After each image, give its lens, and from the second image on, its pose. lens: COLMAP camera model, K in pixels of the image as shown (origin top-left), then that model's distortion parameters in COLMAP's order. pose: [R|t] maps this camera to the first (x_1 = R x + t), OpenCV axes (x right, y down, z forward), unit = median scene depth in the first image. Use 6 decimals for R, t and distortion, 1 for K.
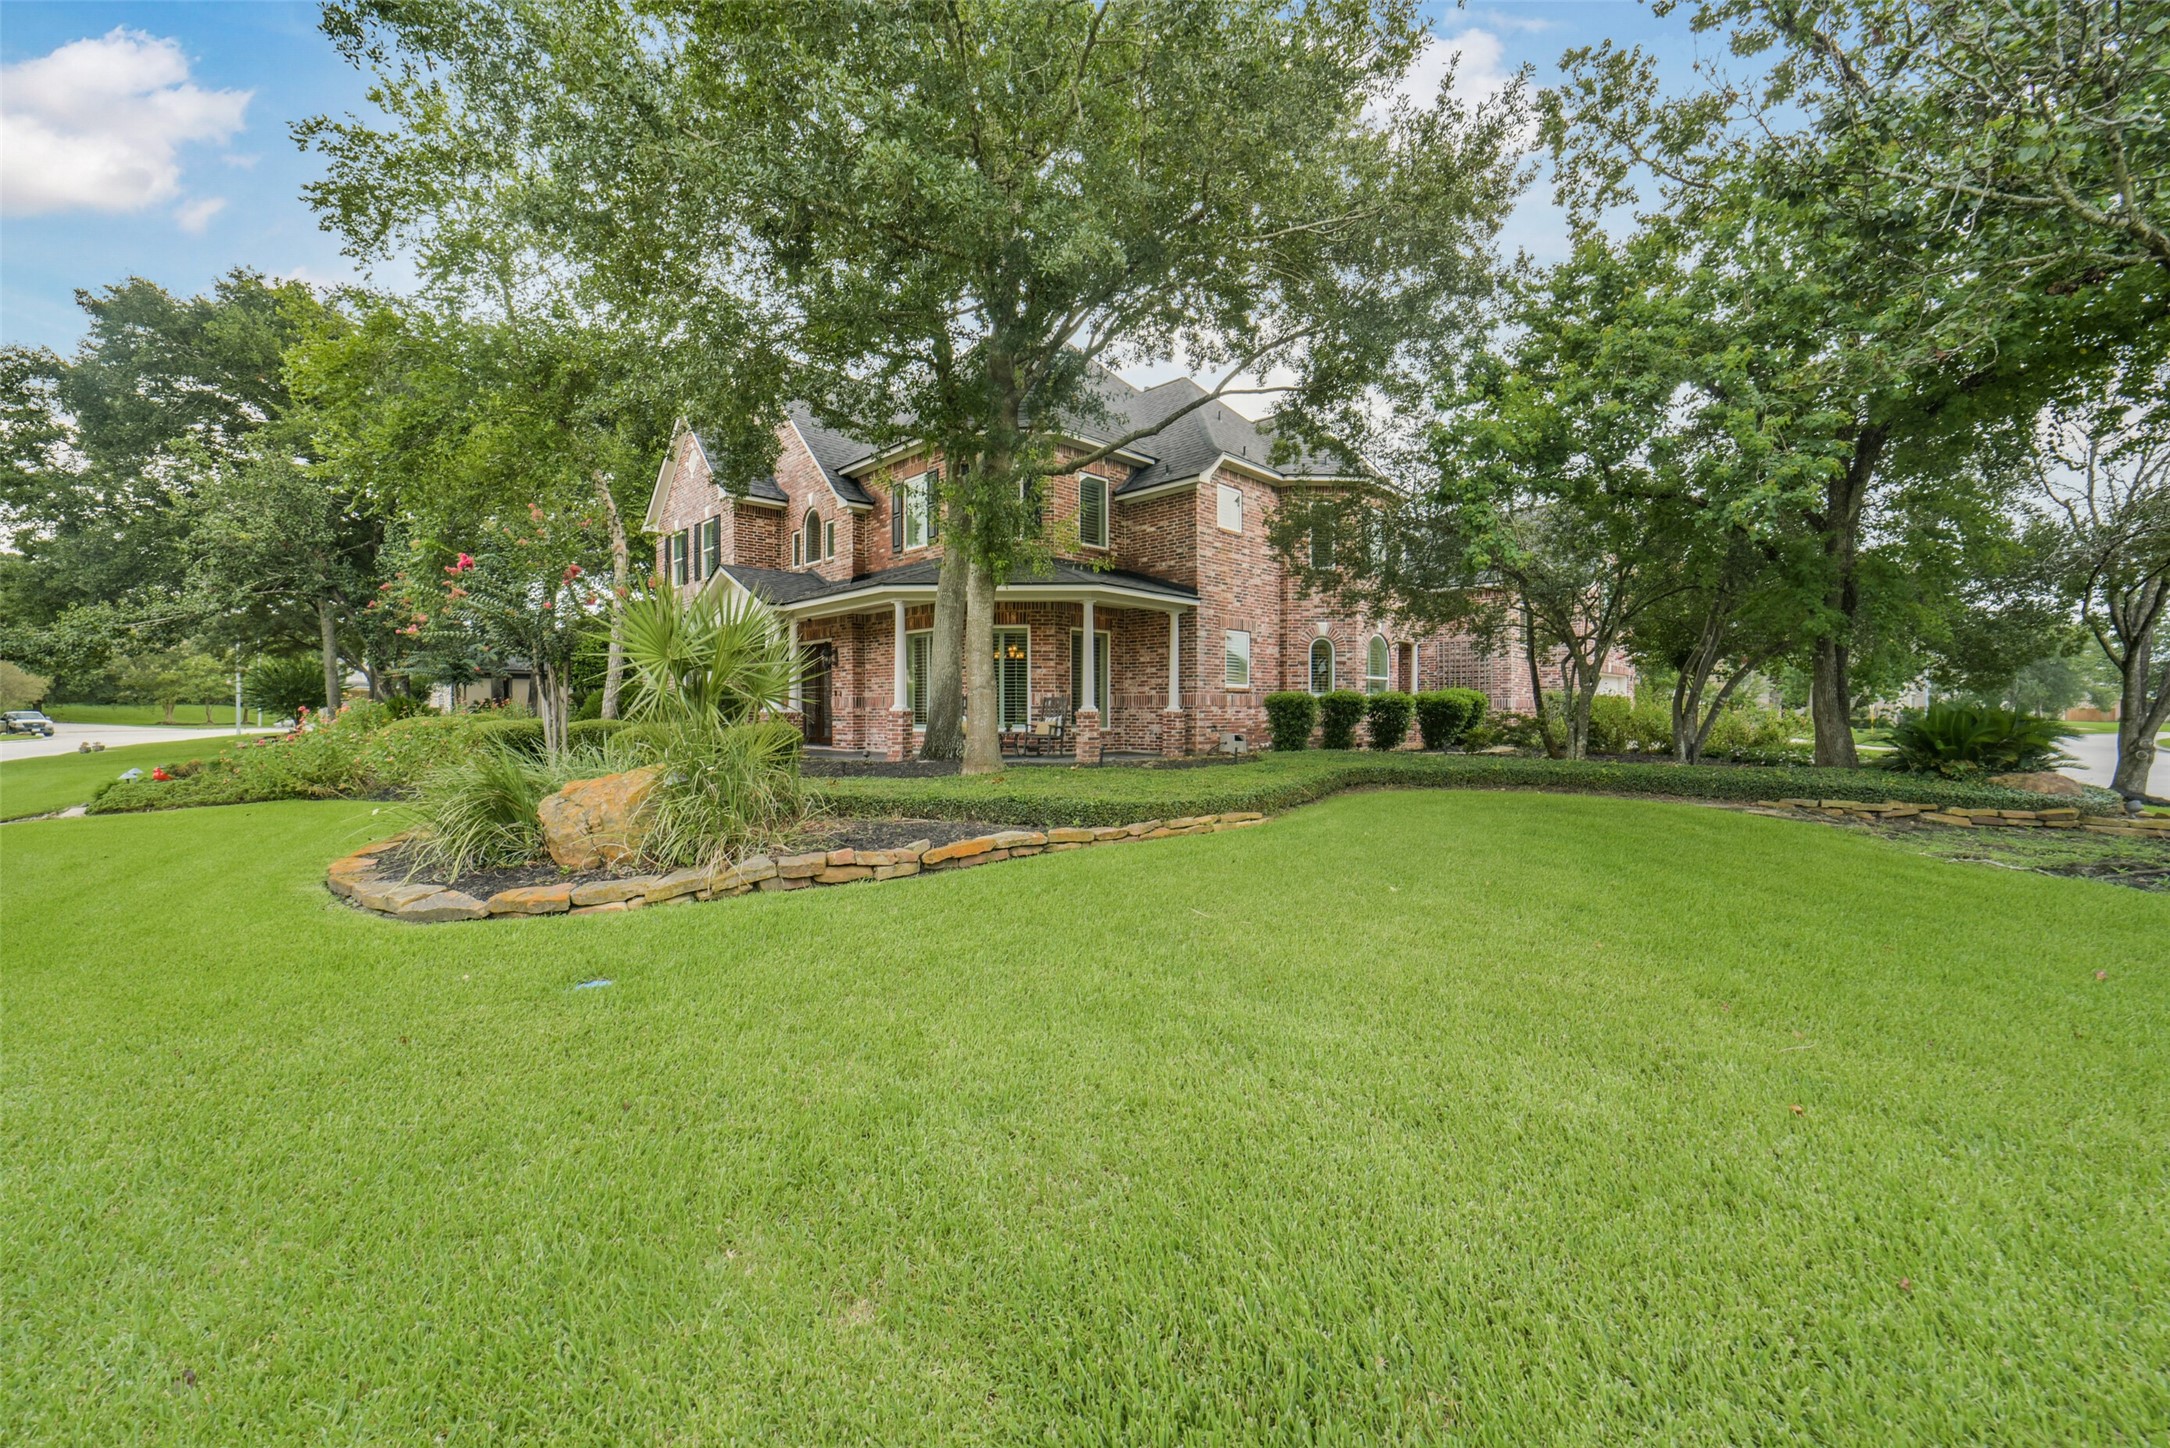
lens RADIAL K [[856.3, 0, 1087.3], [0, 856.3, 724.7], [0, 0, 1]] dist [-0.022576, 0.005905]
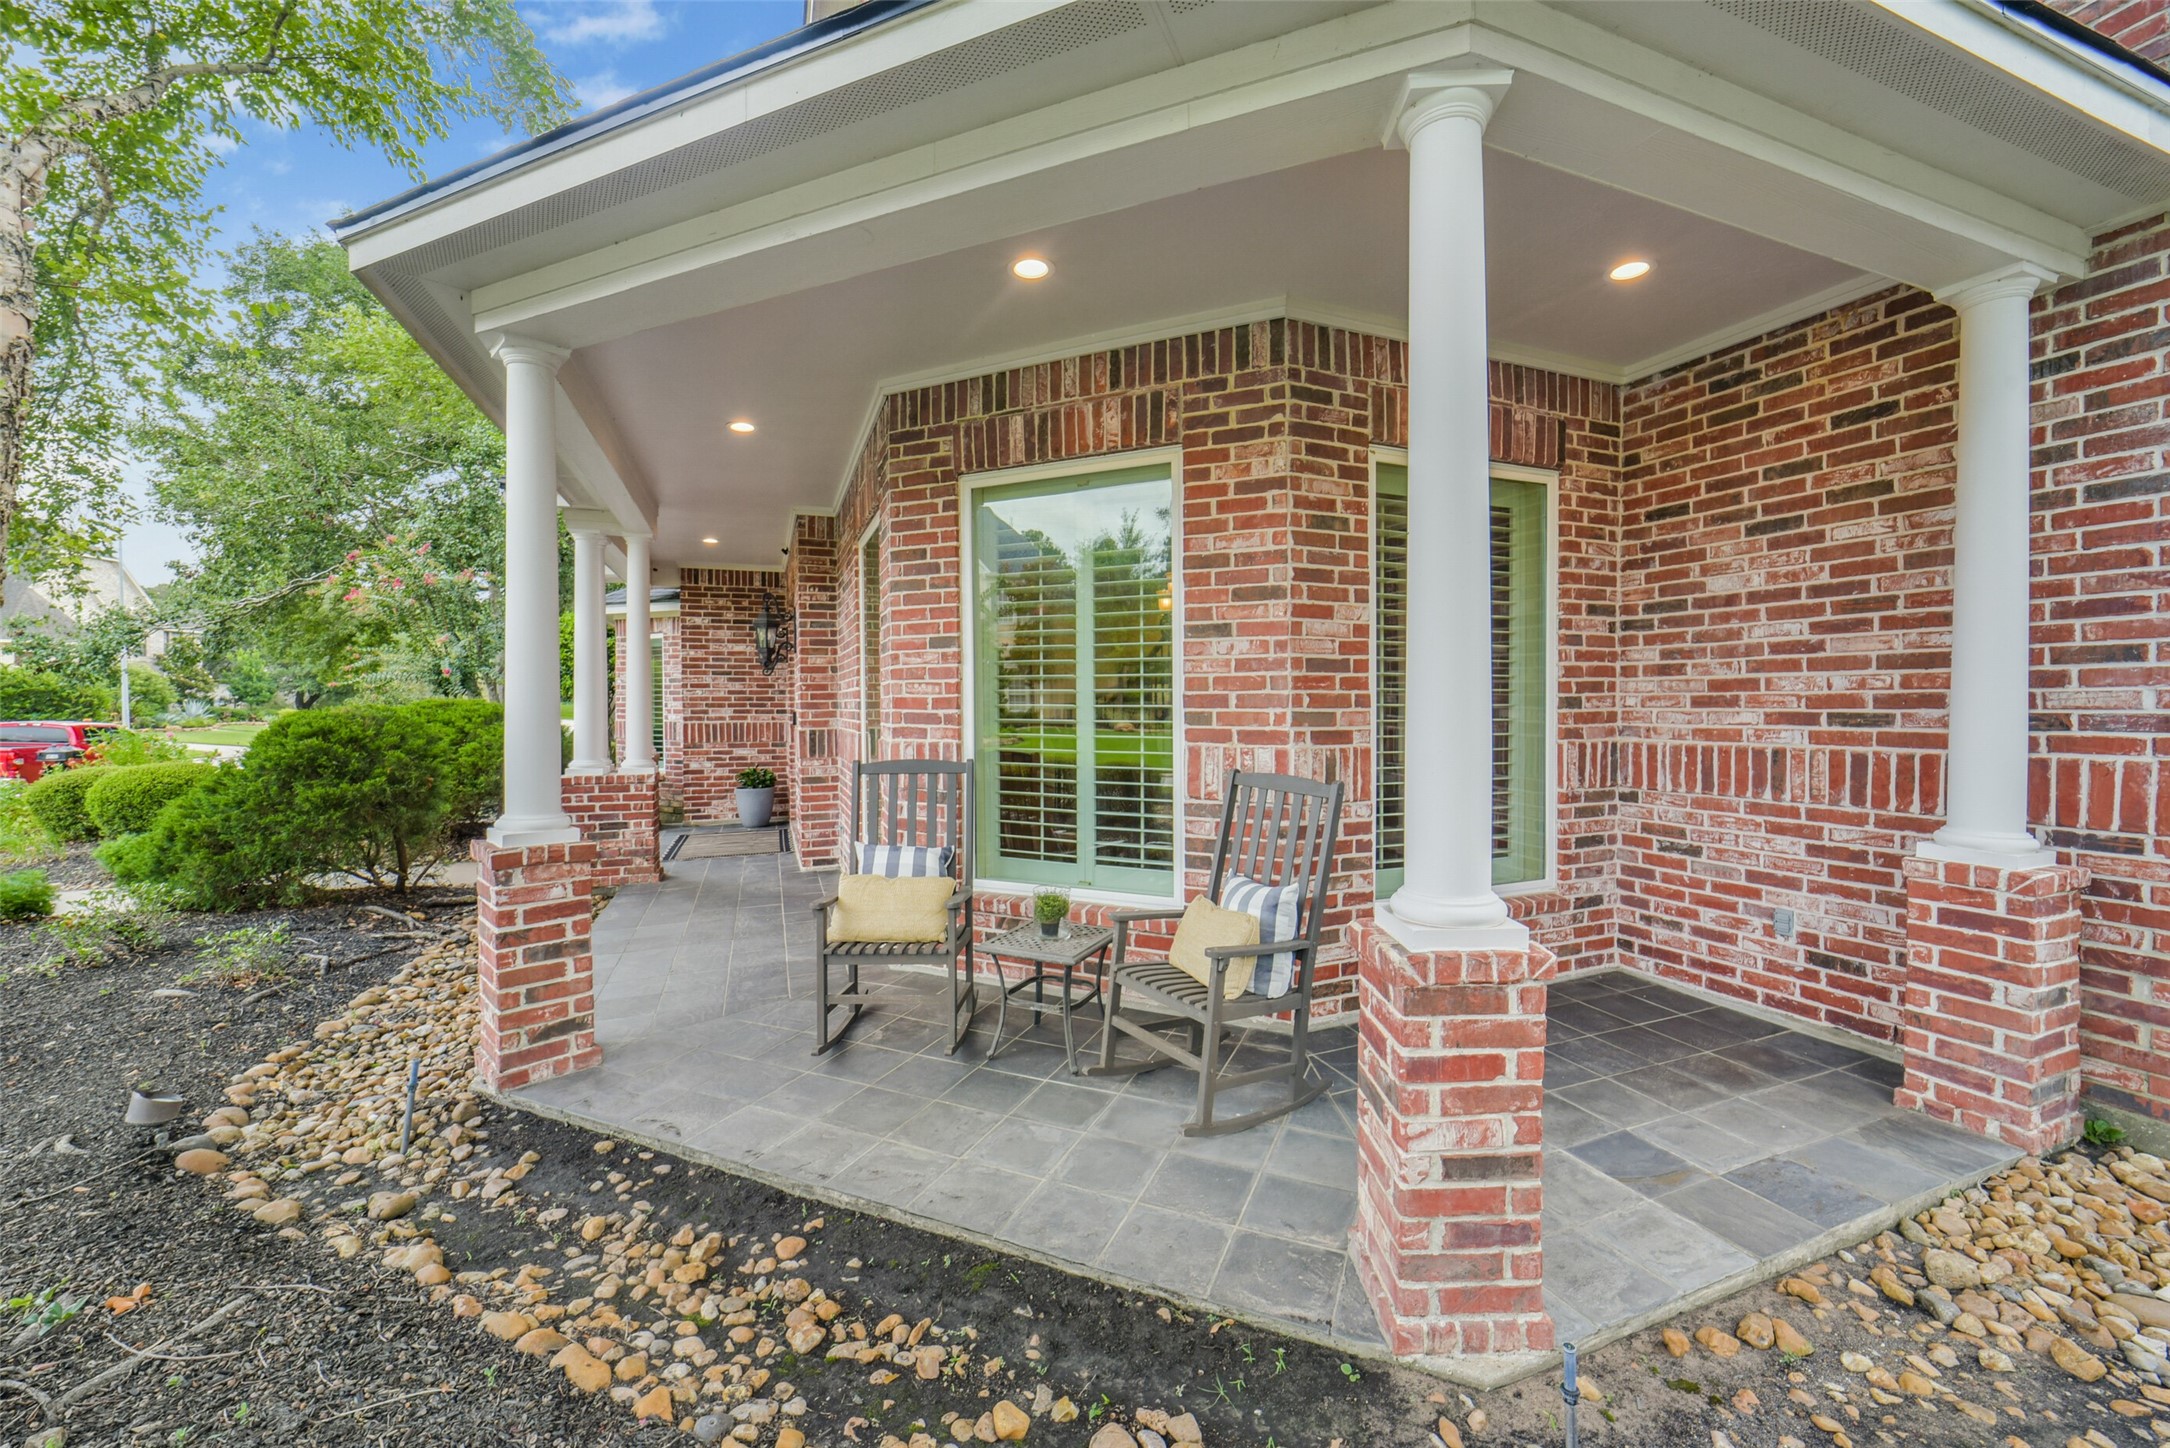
lens RADIAL K [[856.3, 0, 1085.5], [0, 856.3, 719.0], [0, 0, 1]] dist [-0.022576, 0.005905]
pose [[0.914459, 0.005506, -0.404642, 0.002192], [-0.001664, 0.999950, 0.009847, -0.045576], [0.404676, -0.008332, 0.914422, 0.767794]]
